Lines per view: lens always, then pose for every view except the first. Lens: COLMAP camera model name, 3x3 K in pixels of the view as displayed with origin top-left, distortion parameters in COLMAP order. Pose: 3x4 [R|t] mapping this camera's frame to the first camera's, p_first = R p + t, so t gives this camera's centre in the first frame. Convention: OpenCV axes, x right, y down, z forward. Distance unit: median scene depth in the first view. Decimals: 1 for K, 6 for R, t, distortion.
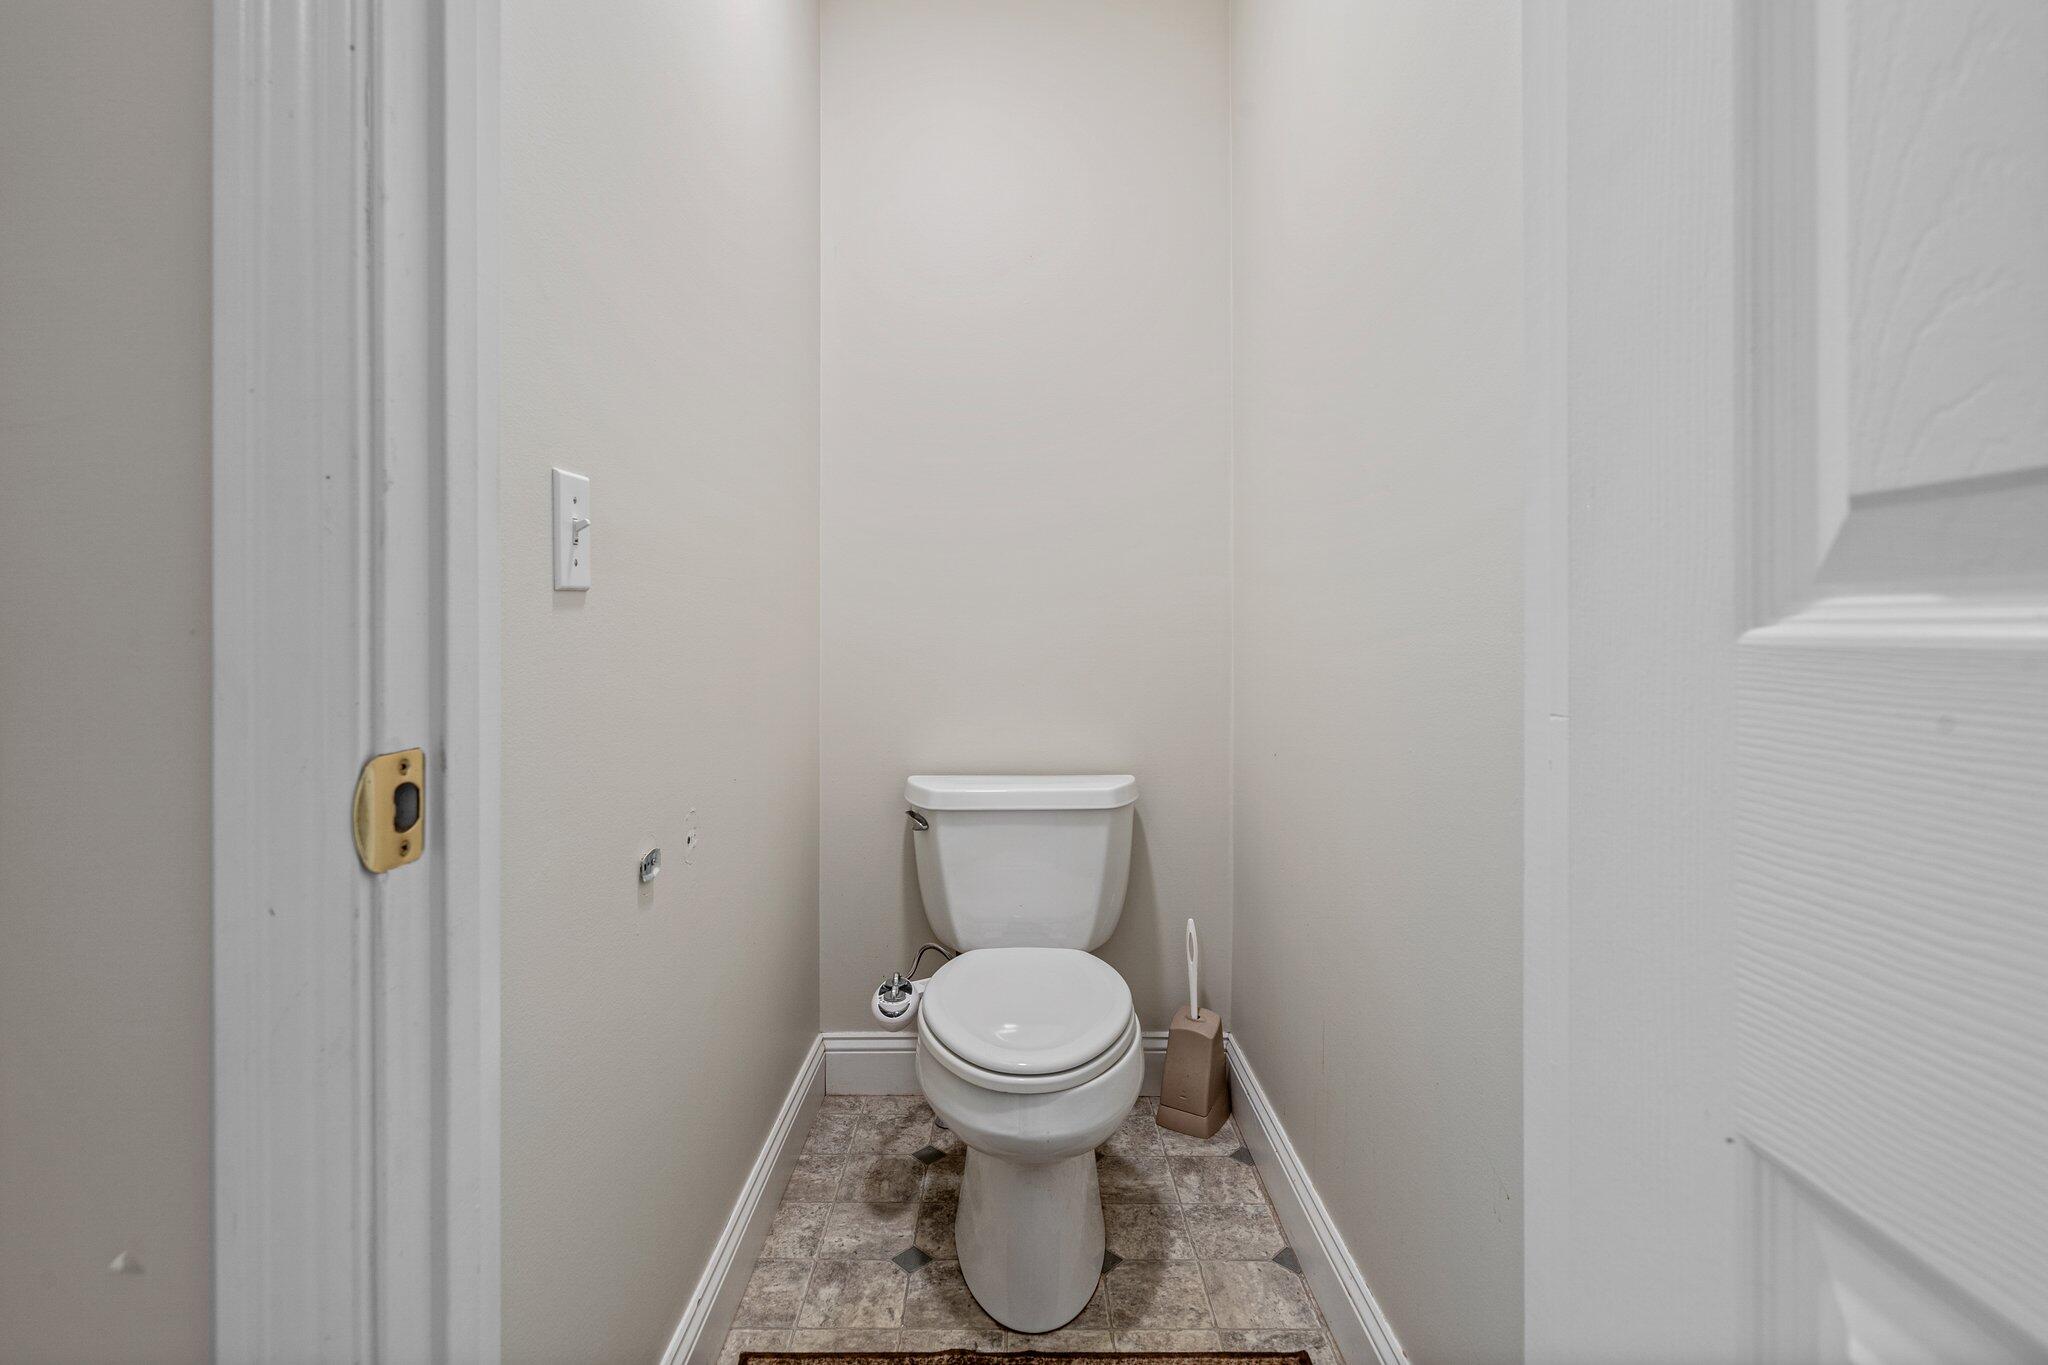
lens RADIAL K [[944.6, 0, 1019.7], [0, 944.6, 665.5], [0, 0, 1]] dist [0.000013, 0.000635]
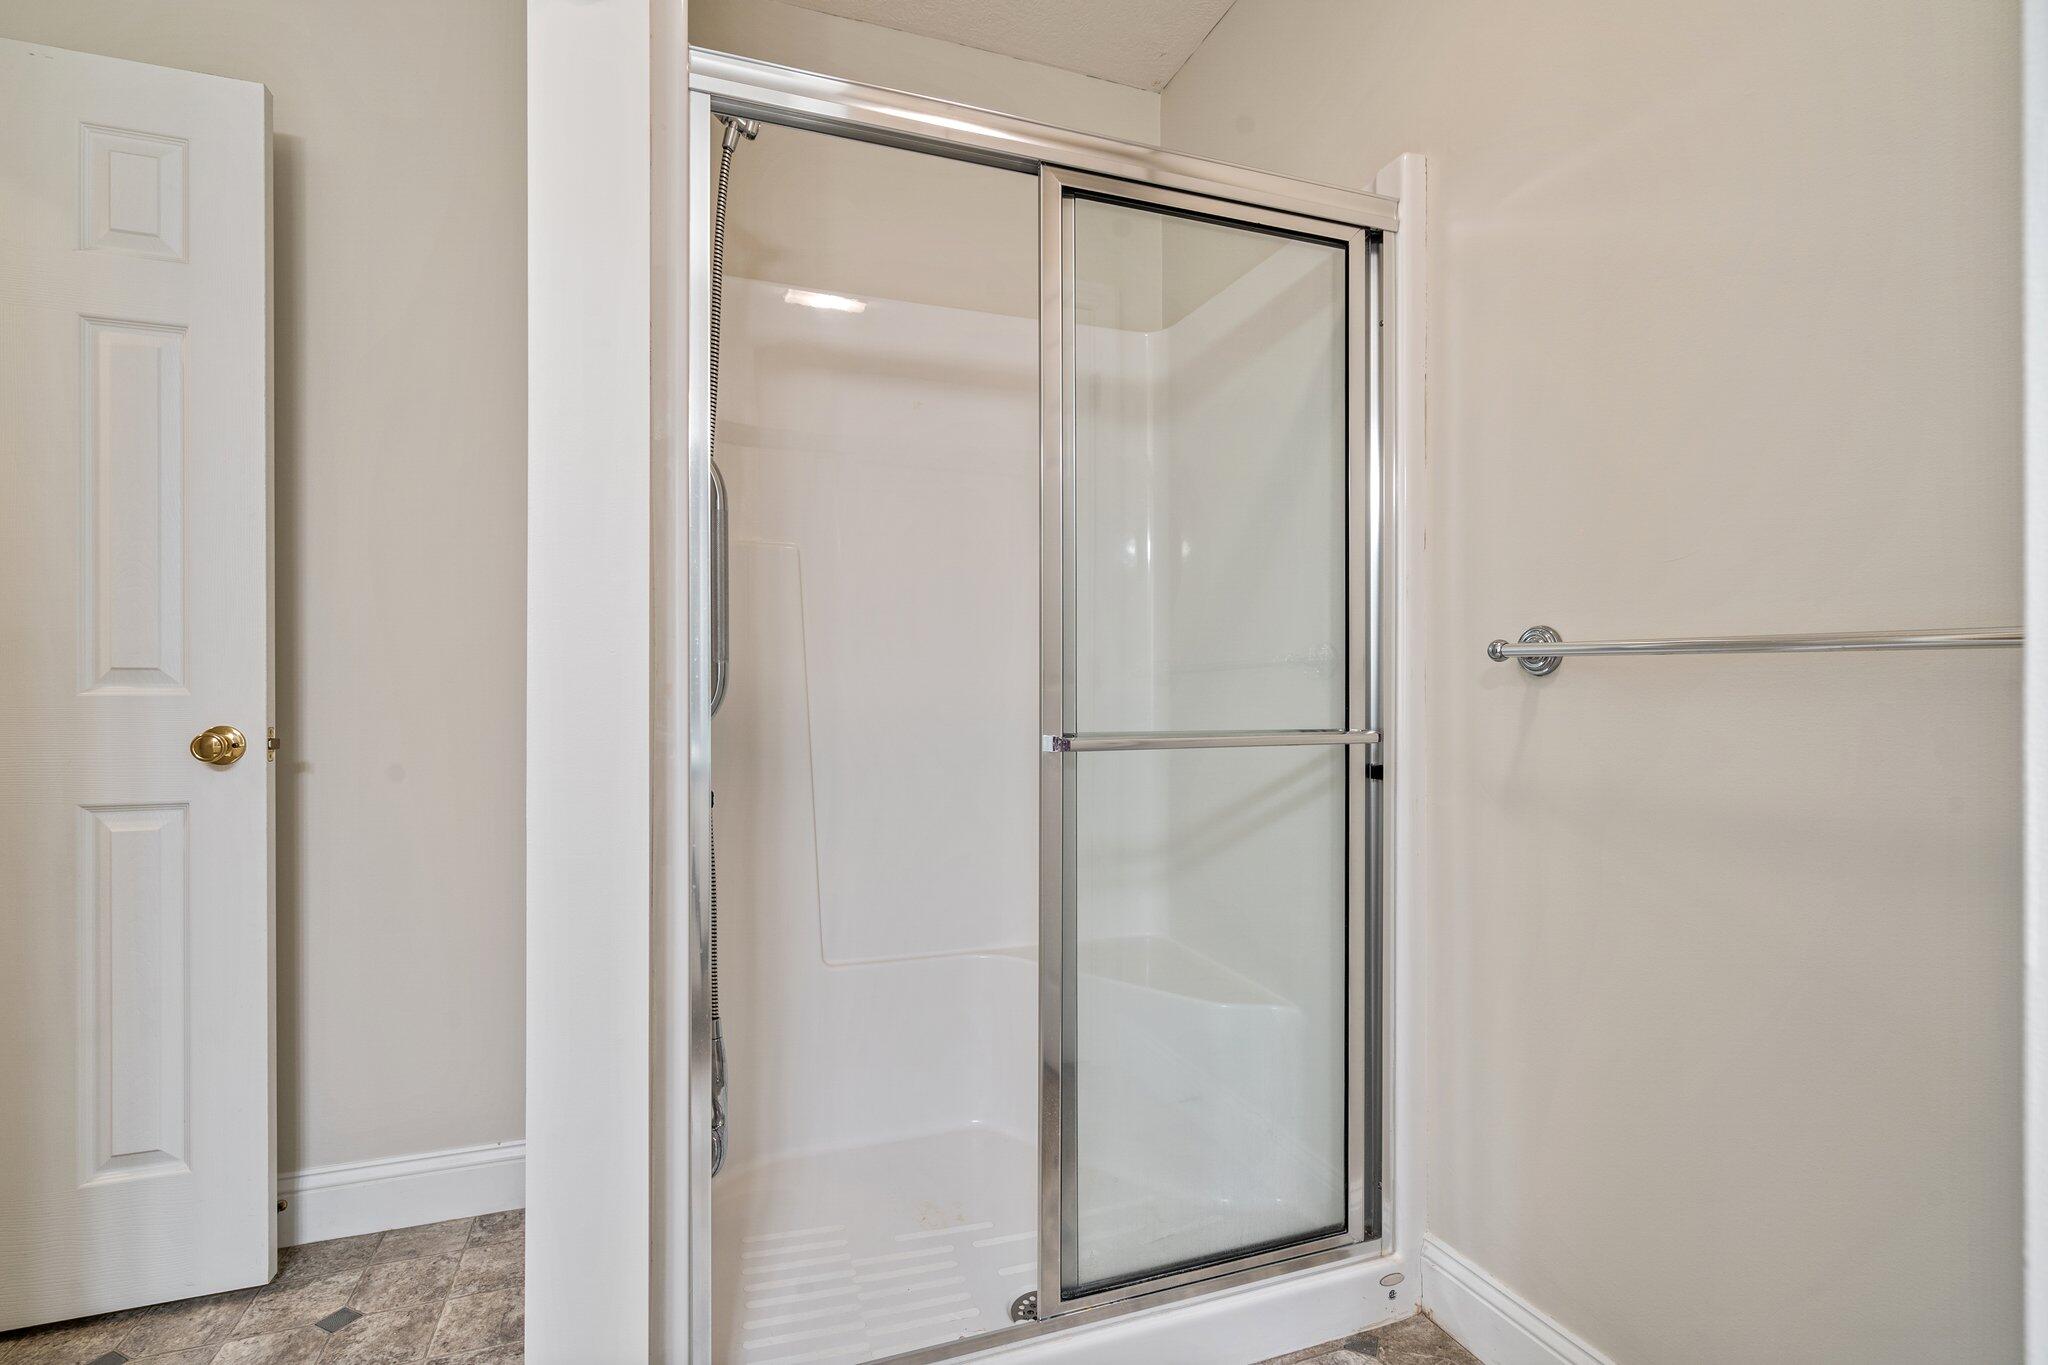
lens RADIAL K [[961.3, 0, 1024.0], [0, 961.3, 682.5], [0, 0, 1]] dist [-0.000061, 0.000091]
pose [[-0.337663, 0.001010, 0.941267, -6.365211], [0.003561, 0.999994, 0.000205, -0.074174], [-0.941261, 0.003421, -0.337664, -2.206579]]
